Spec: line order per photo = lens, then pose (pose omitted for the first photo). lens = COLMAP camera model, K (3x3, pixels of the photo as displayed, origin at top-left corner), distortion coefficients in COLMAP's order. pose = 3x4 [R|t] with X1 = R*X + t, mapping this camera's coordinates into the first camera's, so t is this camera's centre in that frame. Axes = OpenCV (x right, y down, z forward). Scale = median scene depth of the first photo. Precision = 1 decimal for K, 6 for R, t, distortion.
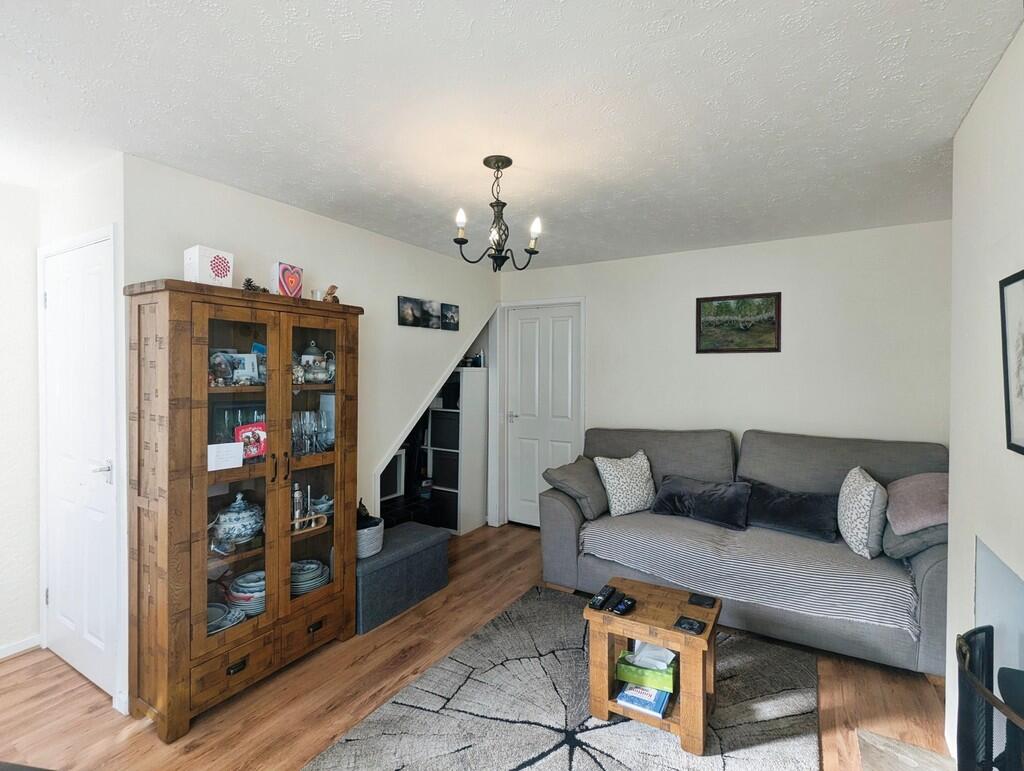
lens RADIAL K [[491.5, 0, 502.1], [0, 491.5, 375.3], [0, 0, 1]] dist [-0.002481, -0.000373]
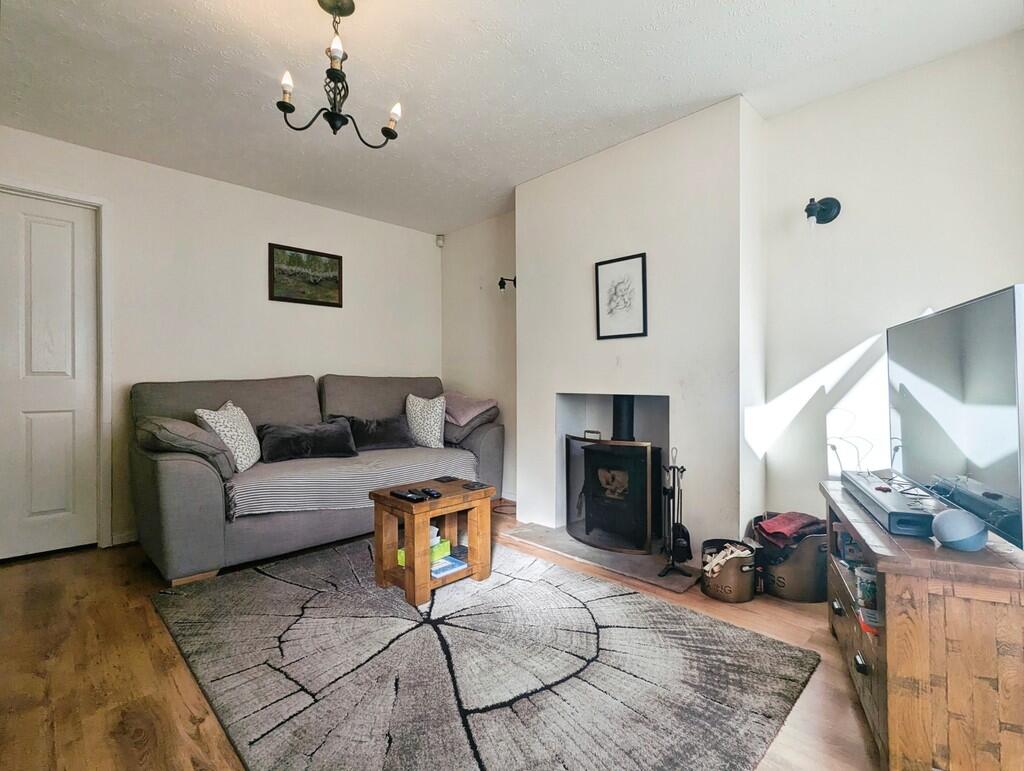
lens RADIAL K [[494.4, 0, 512.0], [0, 494.4, 385.5], [0, 0, 1]] dist [-0.000006, 0.000563]
pose [[0.238053, -0.009031, 0.971210, -0.509094], [0.009047, 0.999934, 0.007080, 0.141187], [-0.971210, 0.007101, 0.238119, 0.355050]]
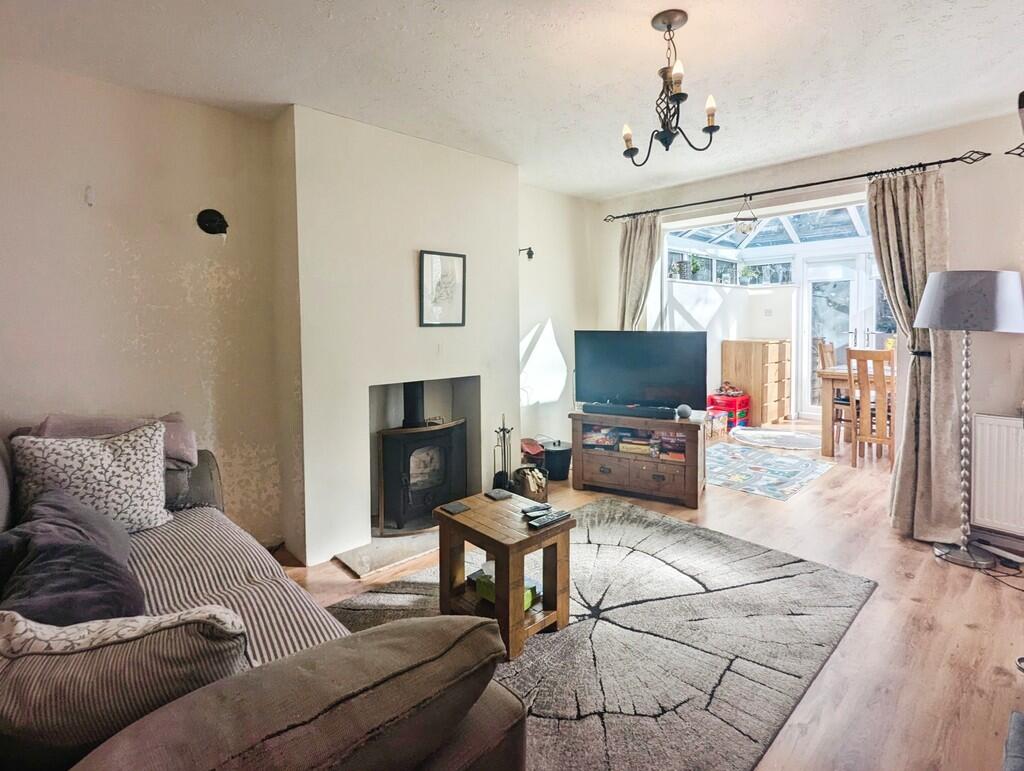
lens RADIAL K [[516.2, 0, 512.1], [0, 516.2, 336.0], [0, 0, 1]] dist [-0.000344, -0.000075]
pose [[-0.966202, -0.003858, 0.257758, 0.015015], [0.007594, 0.999028, 0.043420, 0.039747], [-0.257675, 0.043910, -0.965233, 1.306942]]
